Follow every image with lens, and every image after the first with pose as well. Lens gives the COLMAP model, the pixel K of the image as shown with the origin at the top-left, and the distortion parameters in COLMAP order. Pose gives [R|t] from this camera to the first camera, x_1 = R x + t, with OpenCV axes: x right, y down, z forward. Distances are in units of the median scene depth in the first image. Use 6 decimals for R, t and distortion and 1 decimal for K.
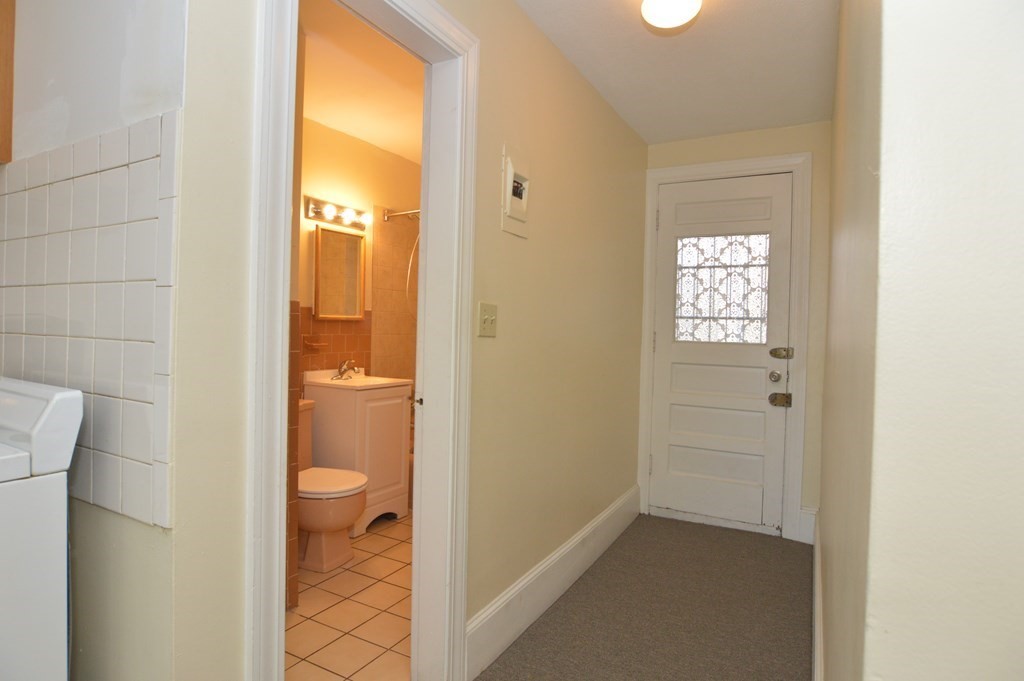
lens RADIAL K [[545.5, 0, 514.9], [0, 545.5, 330.3], [0, 0, 1]] dist [-0.014105, 0.000531]
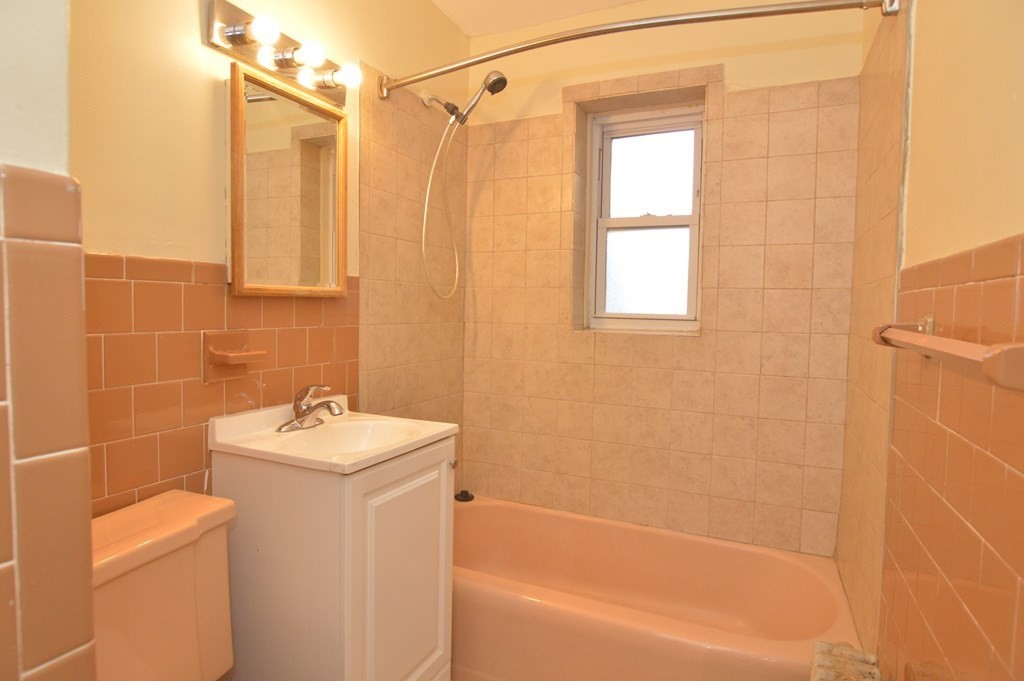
lens RADIAL K [[545.7, 0, 512.0], [0, 545.7, 340.5], [0, 0, 1]] dist [-0.014896, 0.000146]
pose [[0.997269, -0.003092, 0.073797, -0.174420], [-0.000960, 0.998496, 0.054822, -0.006649], [-0.073855, -0.054743, 0.995765, 0.534194]]
